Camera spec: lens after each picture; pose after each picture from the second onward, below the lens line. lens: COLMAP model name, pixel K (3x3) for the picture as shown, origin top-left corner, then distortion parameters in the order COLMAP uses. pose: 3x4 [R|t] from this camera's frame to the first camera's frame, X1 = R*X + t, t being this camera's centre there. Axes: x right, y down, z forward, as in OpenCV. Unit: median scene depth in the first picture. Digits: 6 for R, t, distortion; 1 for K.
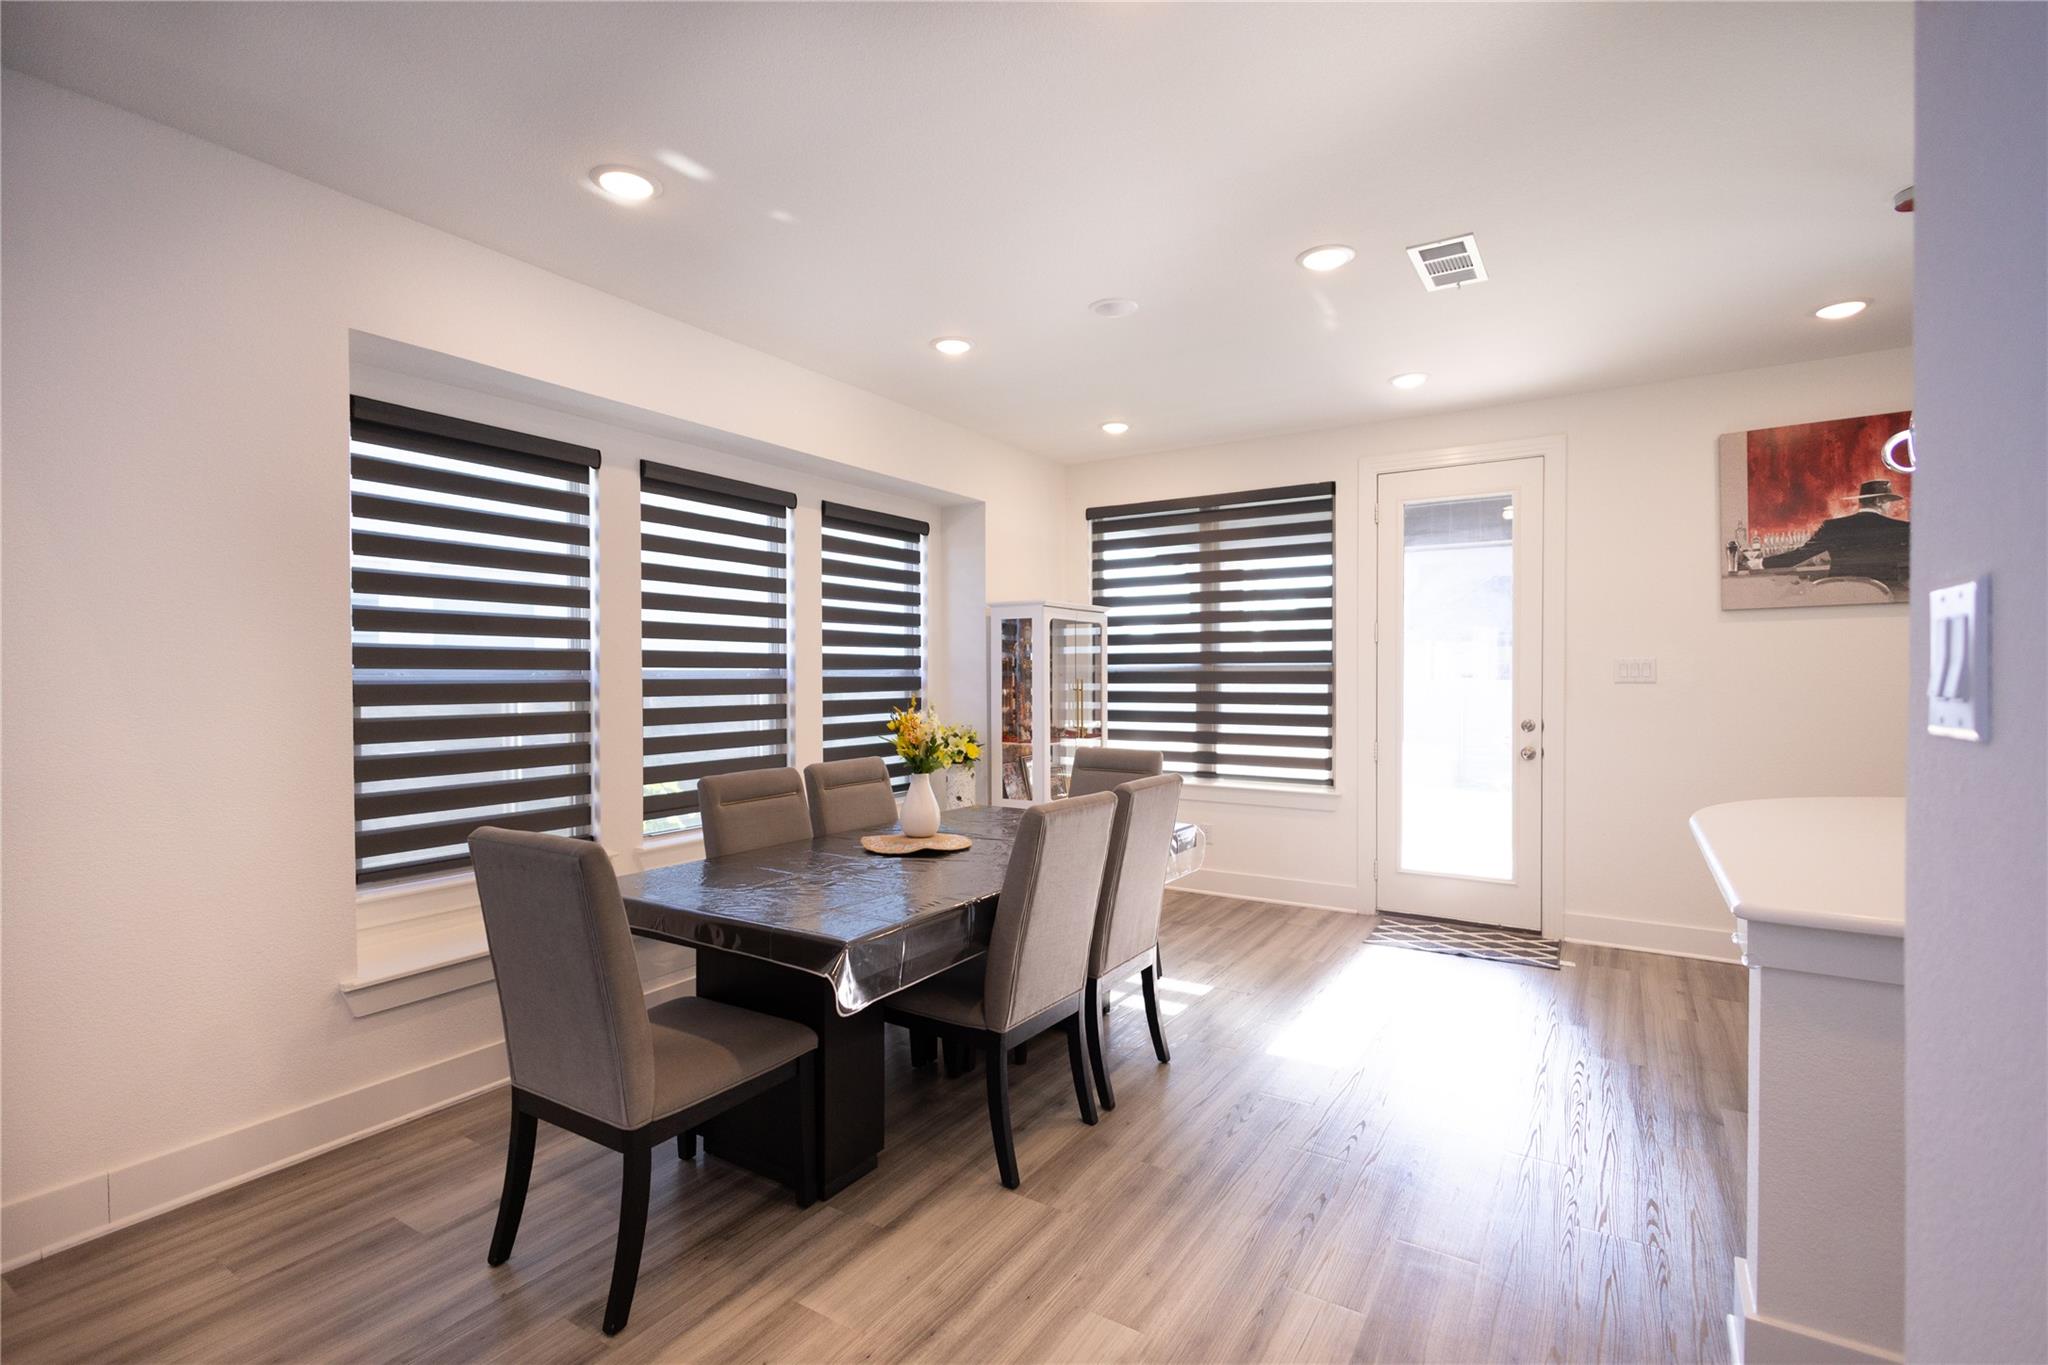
lens RADIAL K [[947.7, 0, 1024.0], [0, 947.7, 682.5], [0, 0, 1]] dist [0.025838, 0.000289]
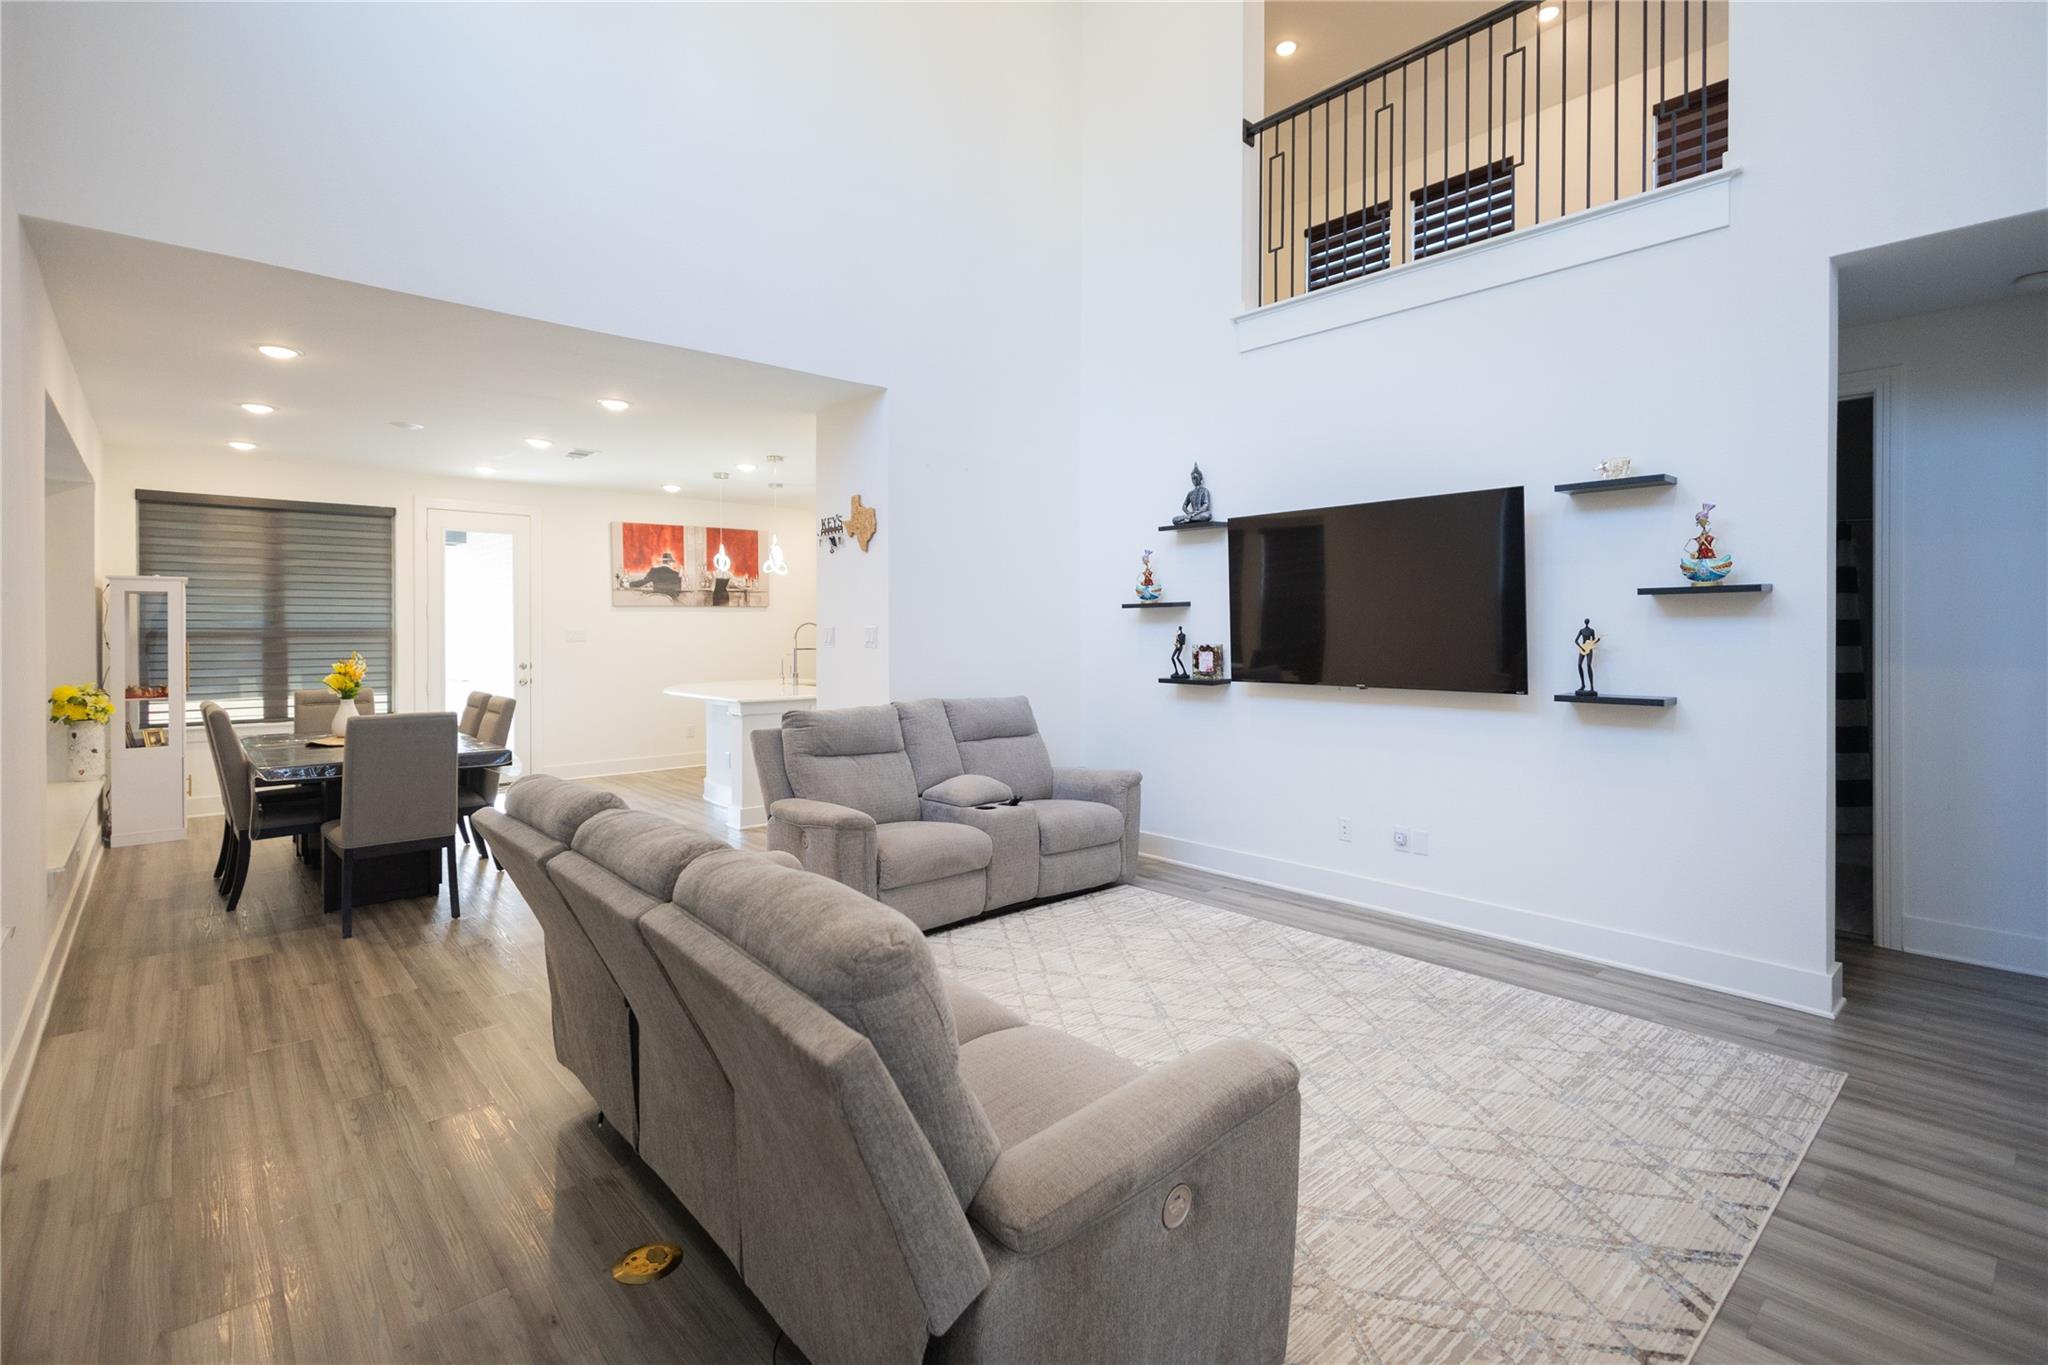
lens RADIAL K [[975.2, 0, 1056.7], [0, 975.2, 624.1], [0, 0, 1]] dist [0.001397, 0.000522]
pose [[0.266962, 0.006847, 0.963683, -1.109574], [0.015261, 0.999819, -0.011332, 0.003250], [-0.963586, 0.017732, 0.266809, -0.515533]]
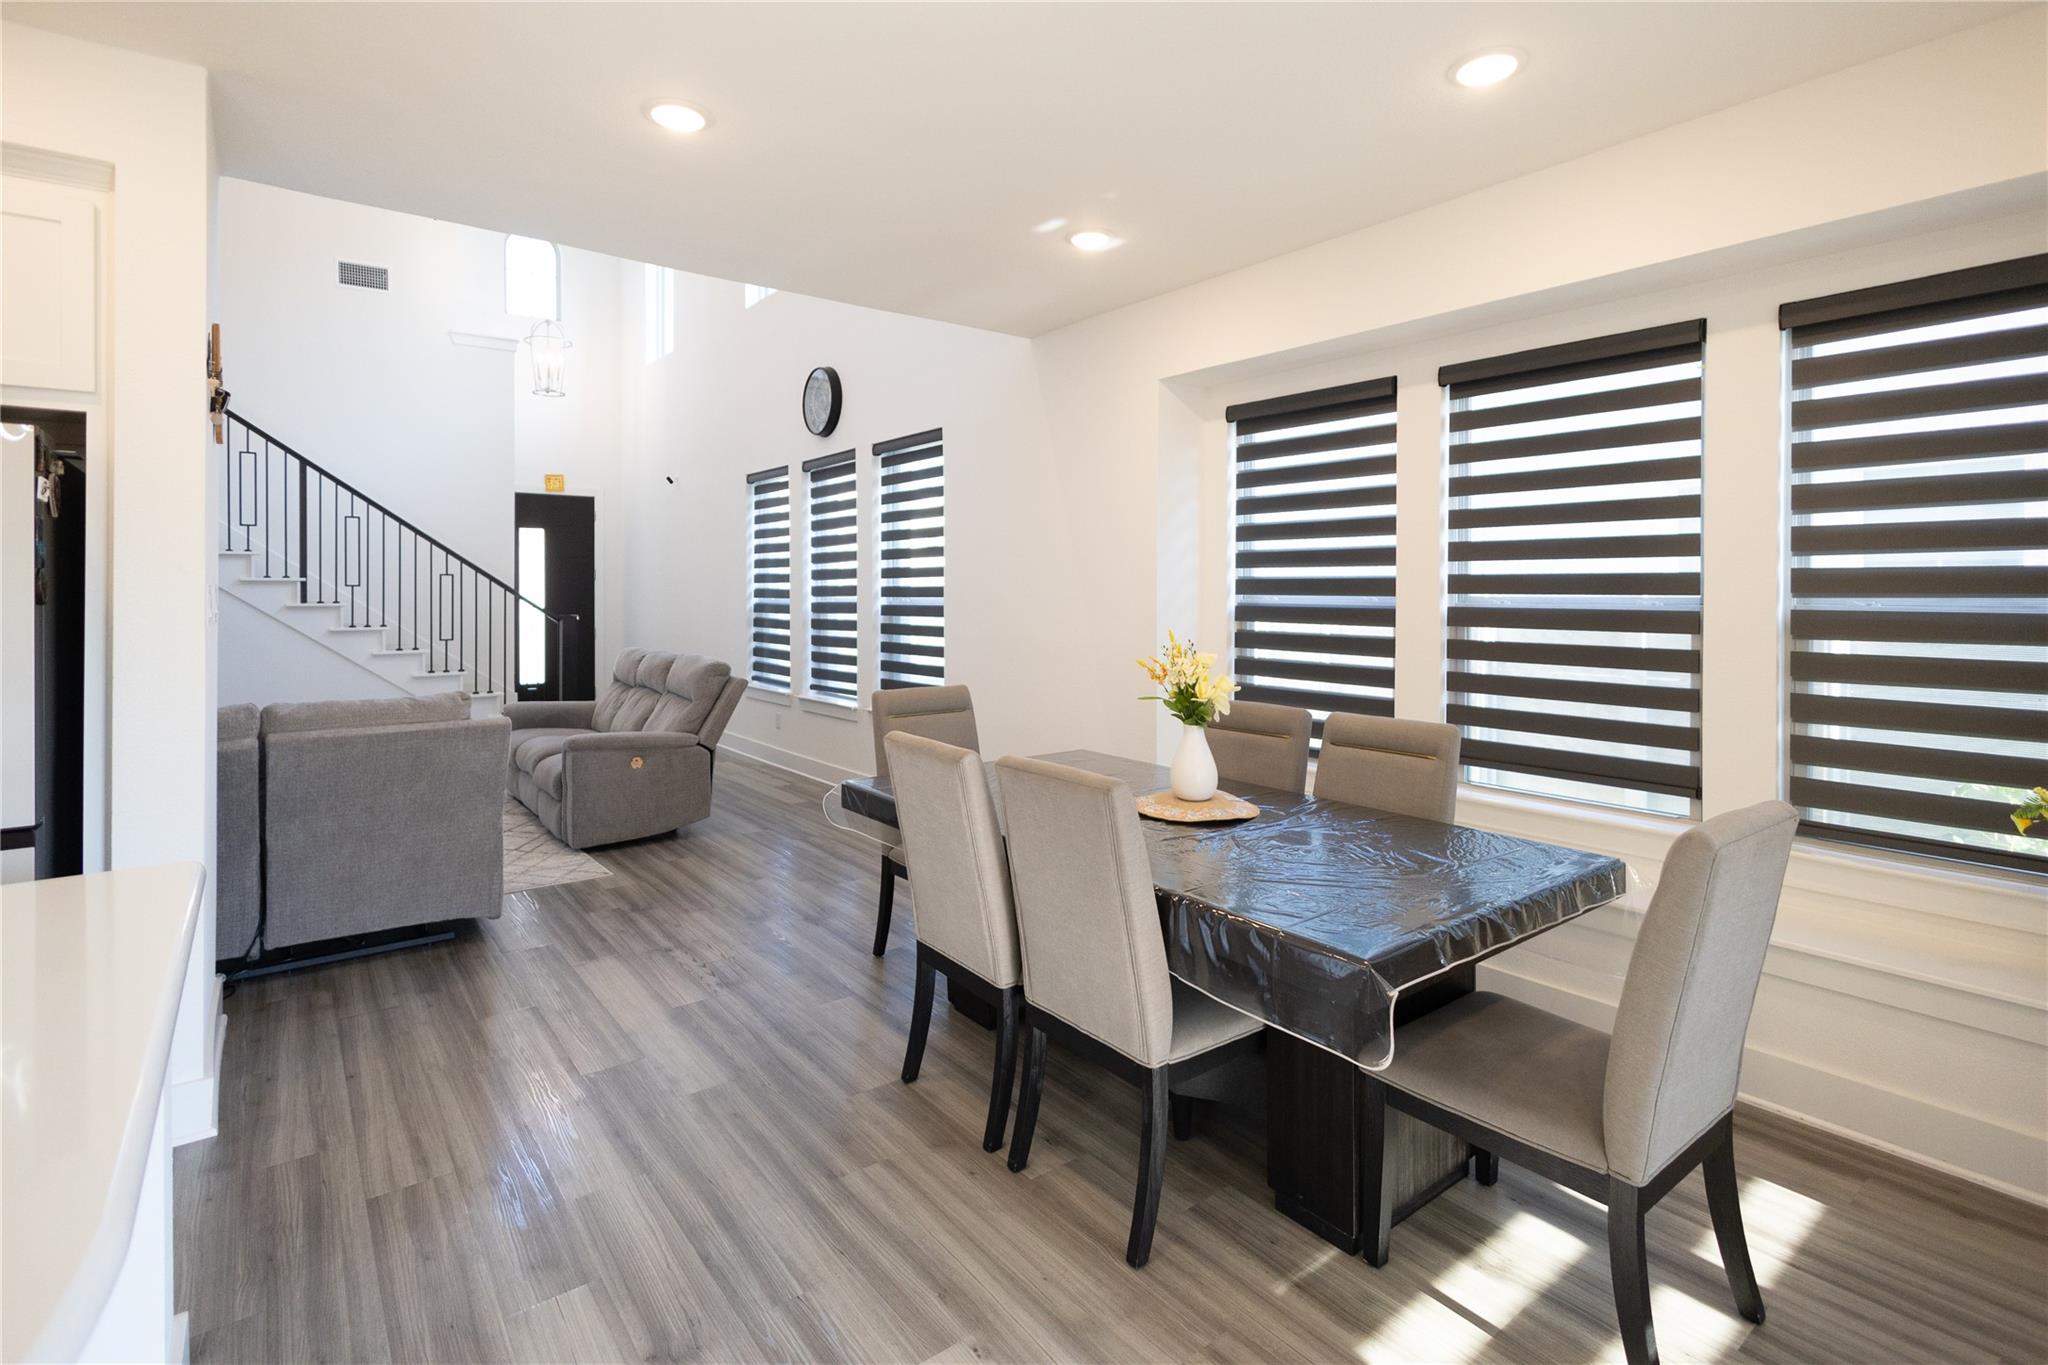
lens RADIAL K [[983.3, 0, 1019.1], [0, 983.3, 585.5], [0, 0, 1]] dist [0.014010, 0.000202]
pose [[-0.347047, -0.000970, -0.937847, 0.586747], [-0.012933, 0.999909, 0.003751, -0.020464], [0.937759, 0.013431, -0.347028, 0.889810]]
